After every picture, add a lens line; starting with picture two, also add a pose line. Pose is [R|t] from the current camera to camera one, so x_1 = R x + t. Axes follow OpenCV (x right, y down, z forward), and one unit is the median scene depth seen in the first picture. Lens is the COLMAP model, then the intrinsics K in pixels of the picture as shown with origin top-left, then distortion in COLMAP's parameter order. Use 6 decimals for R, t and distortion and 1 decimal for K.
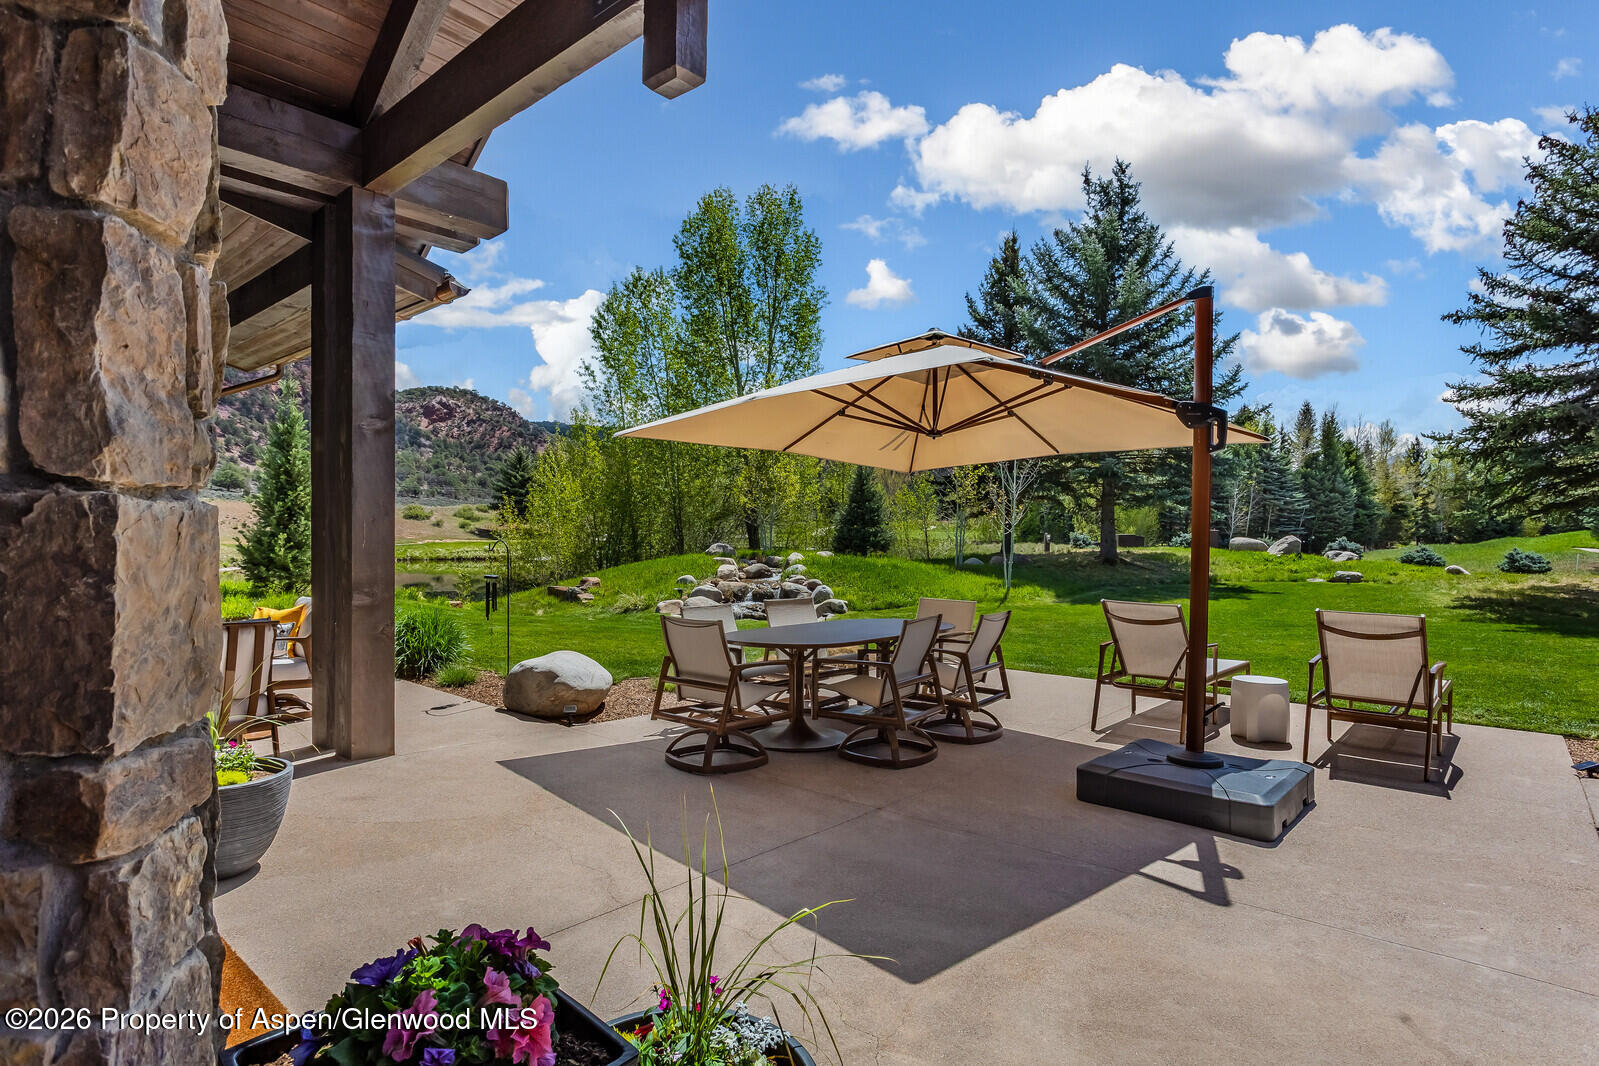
lens RADIAL K [[810.3, 0, 814.1], [0, 810.3, 527.9], [0, 0, 1]] dist [-0.002275, 0.002941]
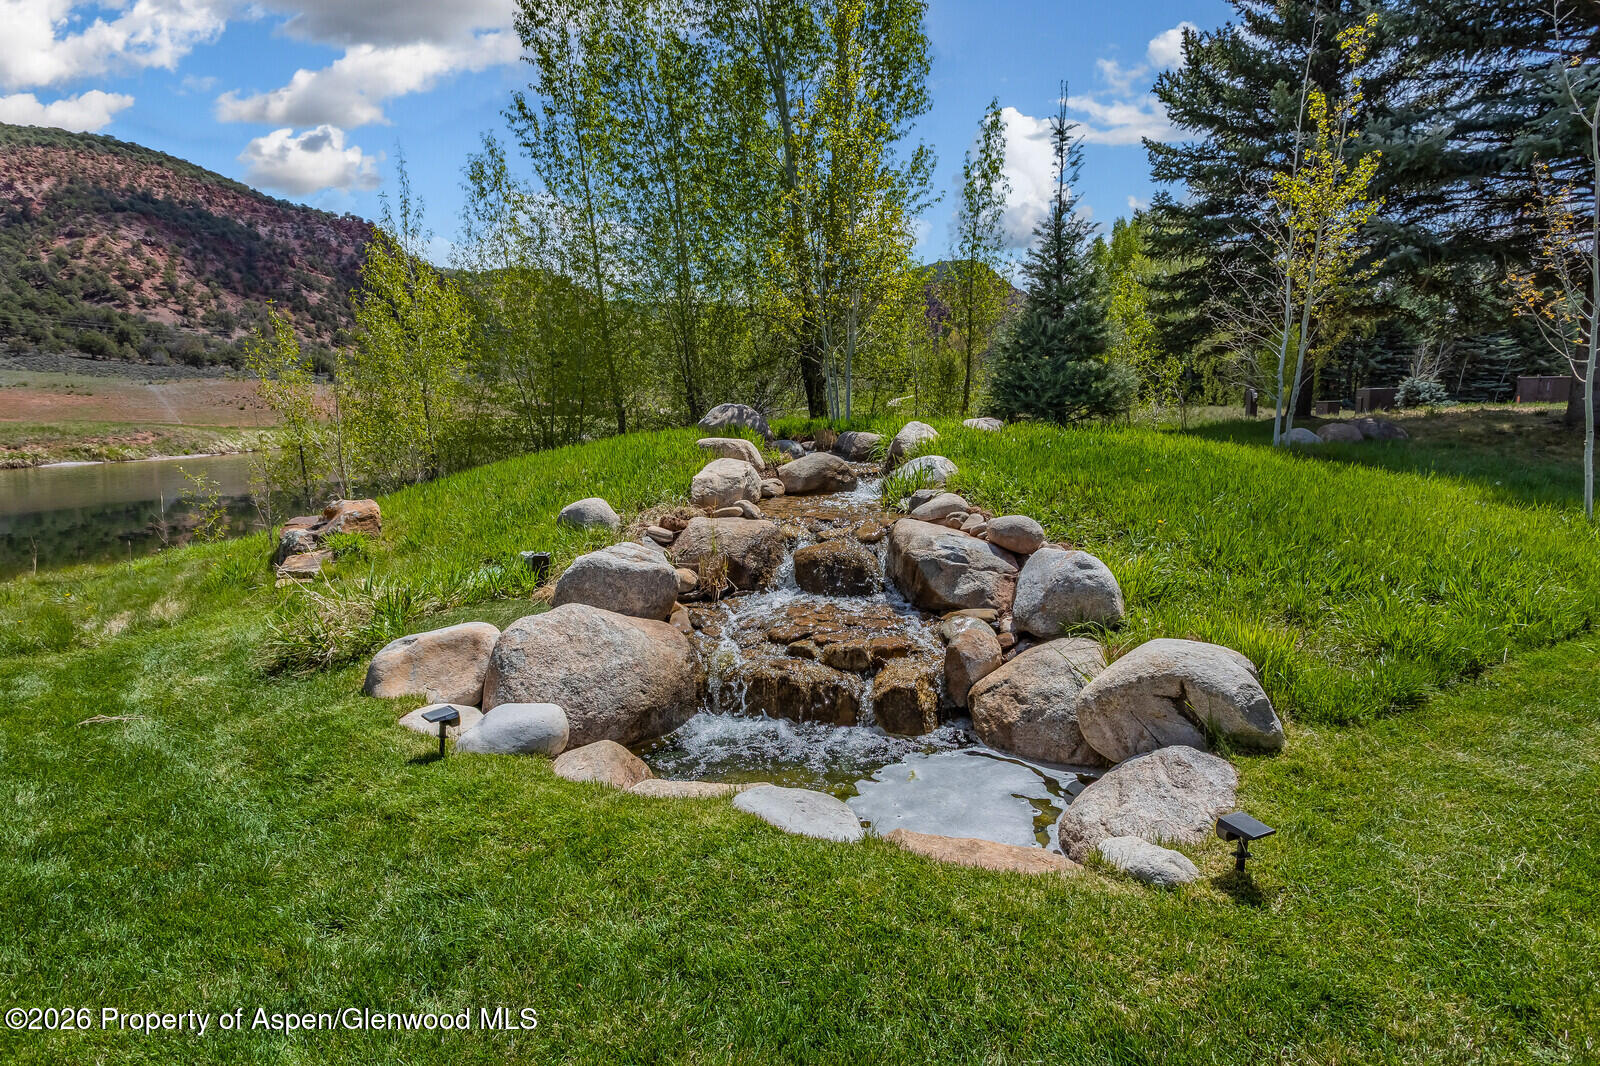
lens RADIAL K [[810.8, 0, 788.5], [0, 810.8, 527.1], [0, 0, 1]] dist [-0.002275, 0.002941]
pose [[0.992948, -0.002342, -0.118529, -0.035908], [0.020556, 0.988061, 0.152684, 0.019102], [0.116756, -0.154043, 0.981141, 0.588334]]
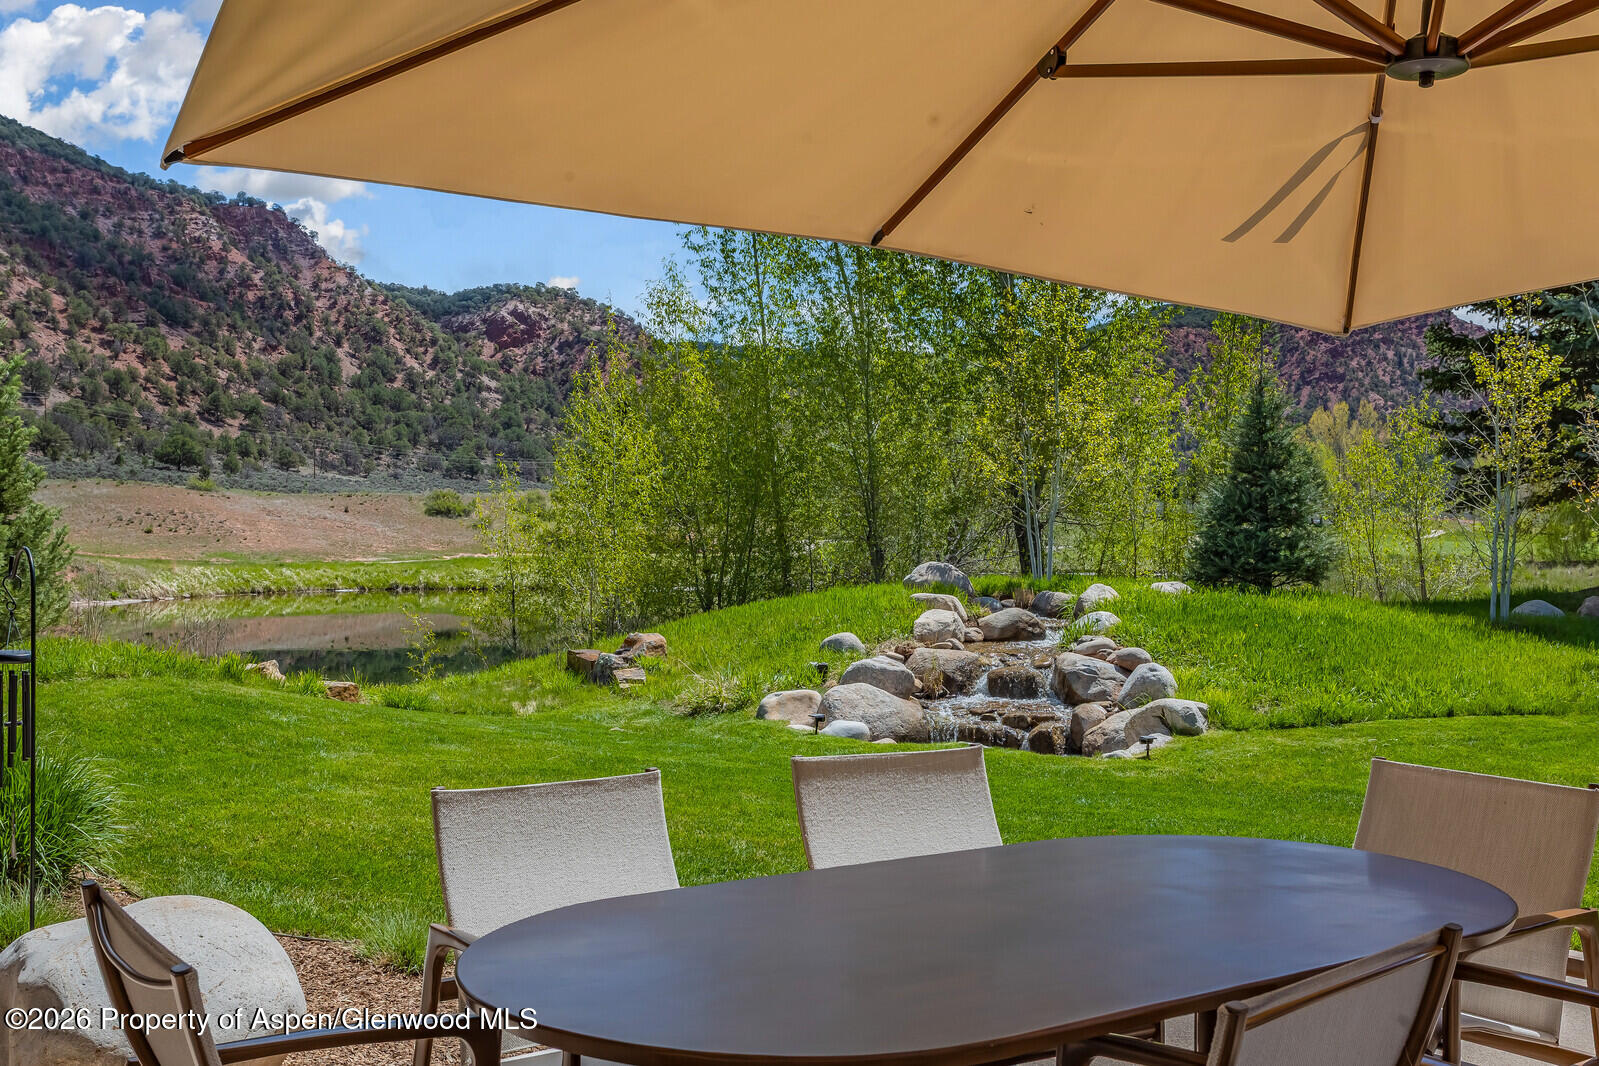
lens RADIAL K [[1542.3, 0, 801.3], [0, 1542.3, 559.0], [0, 0, 1]] dist [0.000465, 0.000000]
pose [[0.969910, 0.005941, -0.243392, 0.022707], [-0.001933, 0.999859, 0.016705, 0.003076], [0.243457, -0.015732, 0.969784, 0.144082]]
